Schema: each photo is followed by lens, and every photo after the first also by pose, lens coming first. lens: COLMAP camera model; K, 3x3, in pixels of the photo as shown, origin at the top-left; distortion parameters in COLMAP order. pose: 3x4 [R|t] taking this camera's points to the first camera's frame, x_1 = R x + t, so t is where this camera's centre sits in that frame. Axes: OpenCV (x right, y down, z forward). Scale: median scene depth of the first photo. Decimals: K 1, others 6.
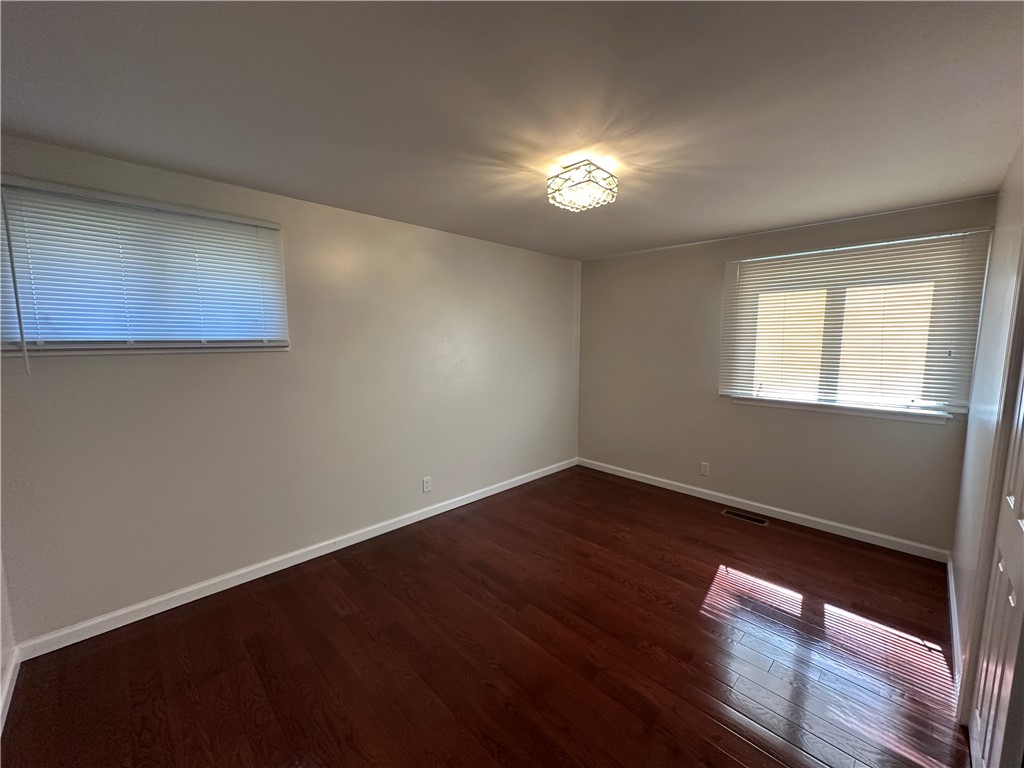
lens RADIAL K [[405.6, 0, 512.8], [0, 405.6, 384.2], [0, 0, 1]] dist [-0.002682, 0.000436]
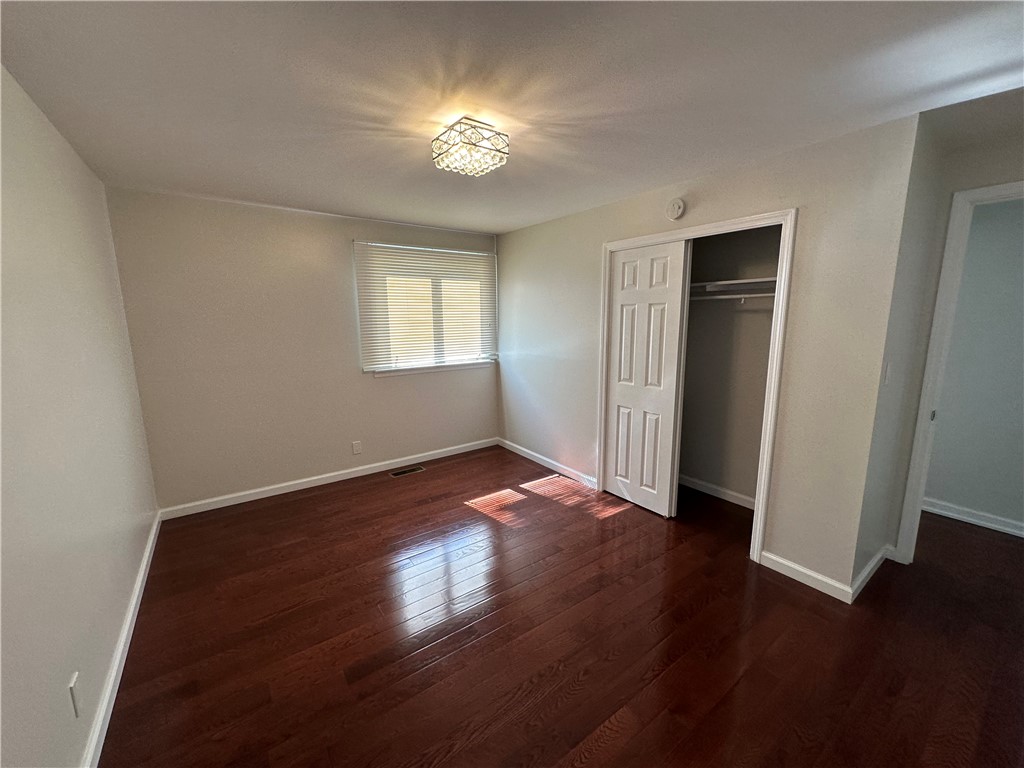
lens RADIAL K [[405.6, 0, 513.5], [0, 405.6, 385.6], [0, 0, 1]] dist [-0.002682, 0.000436]
pose [[0.150032, -0.169233, 0.974090, -0.561437], [0.113574, 0.981669, 0.153057, -0.068216], [-0.982136, 0.087668, 0.166502, 0.574299]]
